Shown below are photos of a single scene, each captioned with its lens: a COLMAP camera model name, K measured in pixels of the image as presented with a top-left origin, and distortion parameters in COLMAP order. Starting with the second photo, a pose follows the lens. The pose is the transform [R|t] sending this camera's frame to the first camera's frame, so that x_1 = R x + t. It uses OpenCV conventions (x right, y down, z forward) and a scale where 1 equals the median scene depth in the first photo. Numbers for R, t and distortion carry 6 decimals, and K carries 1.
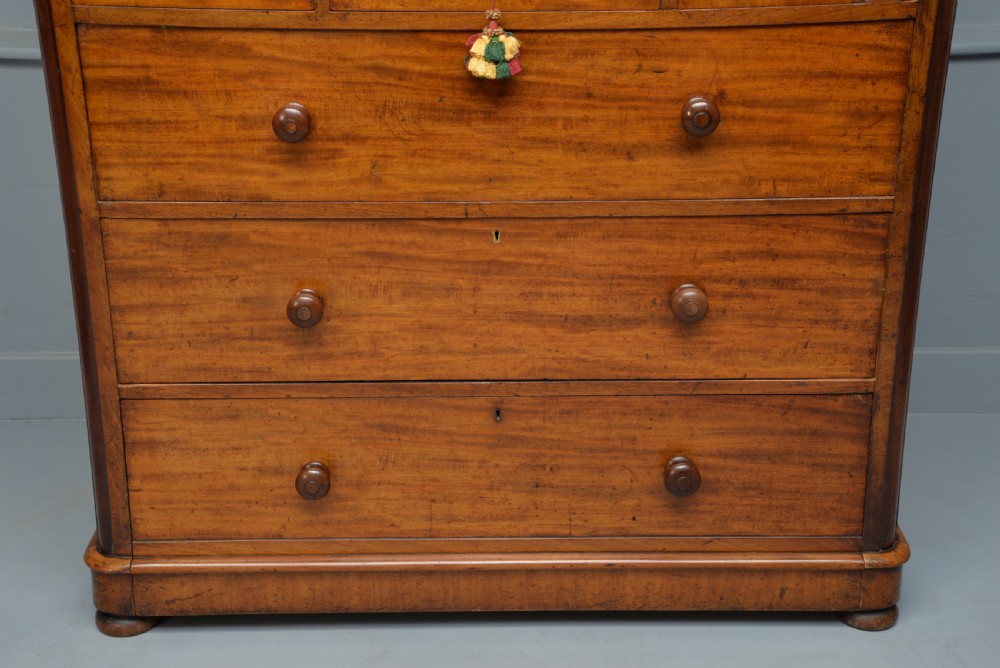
lens RADIAL K [[1589.5, 0, 493.9], [0, 1589.5, 332.2], [0, 0, 1]] dist [0.342023, 0.000000]
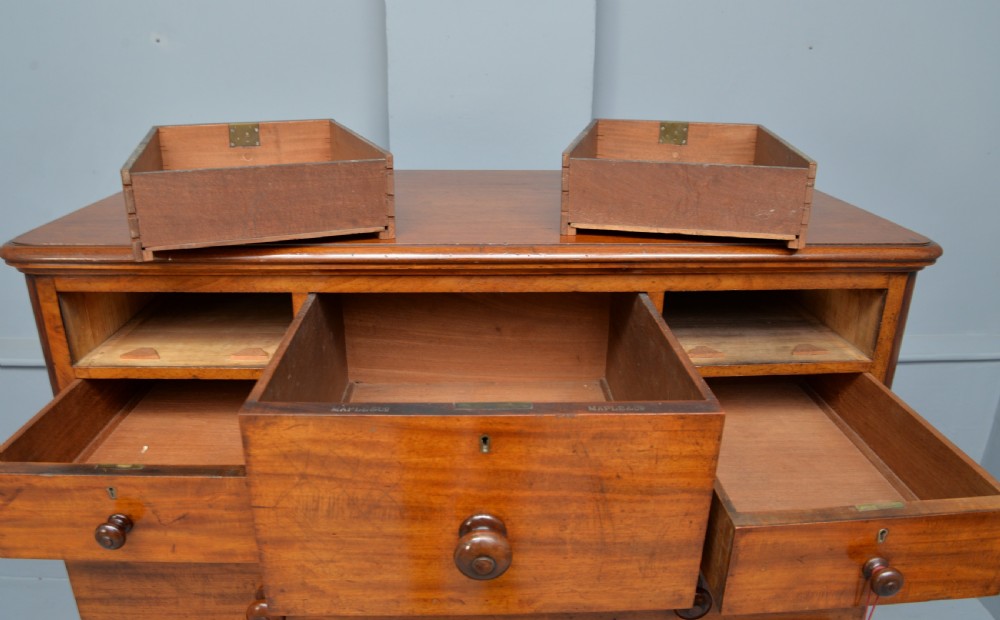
lens RADIAL K [[646.2, 0, 489.0], [0, 646.2, 282.5], [0, 0, 1]] dist [-0.074201, -0.005296]
pose [[0.999664, 0.006626, 0.025042, -0.004630], [-0.004769, 0.997285, -0.073490, -0.321164], [-0.025461, 0.073346, 0.996981, 0.657886]]
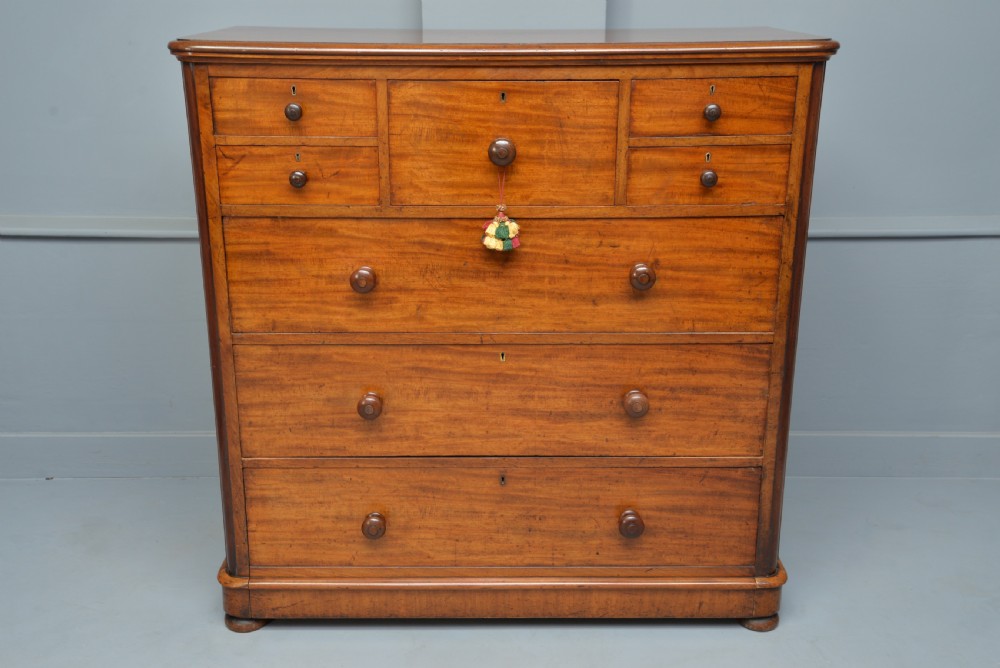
lens RADIAL K [[1066.5, 0, 492.1], [0, 1066.5, 328.7], [0, 0, 1]] dist [0.094826, 0.000000]
pose [[0.999968, 0.004845, -0.006294, -0.001881], [-0.005285, 0.997396, -0.071923, -0.016048], [0.005929, 0.071954, 0.997390, 0.032930]]
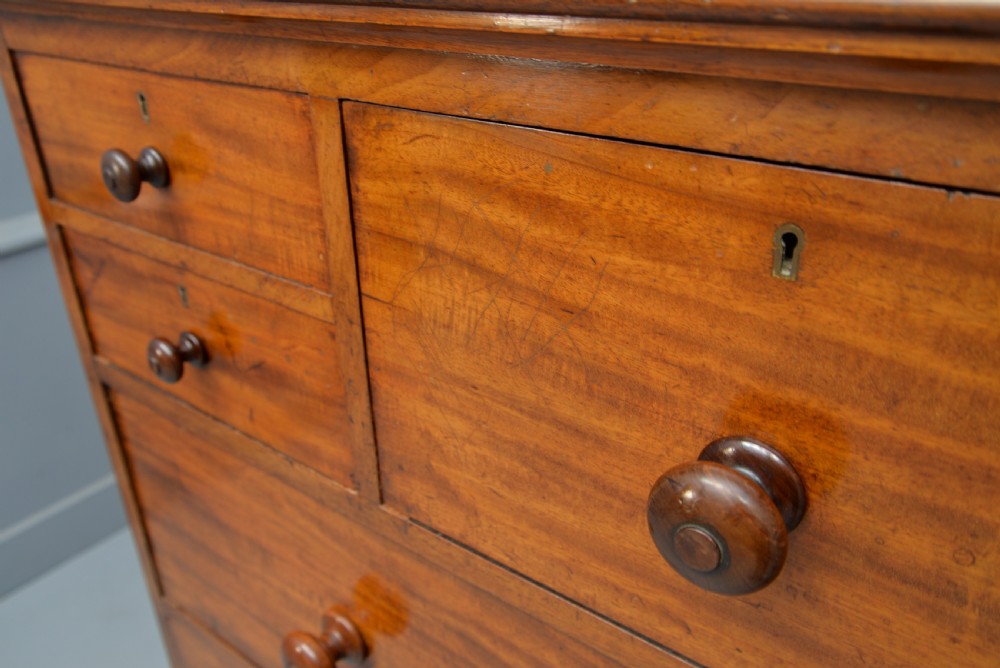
lens RADIAL K [[809.9, 0, 508.6], [0, 809.9, 327.3], [0, 0, 1]] dist [-0.041392, 0.028758]
pose [[0.795696, 0.254874, -0.549461, 0.037567], [-0.231871, 0.966229, 0.112415, -0.268591], [0.559557, 0.037955, 0.827923, 0.792904]]
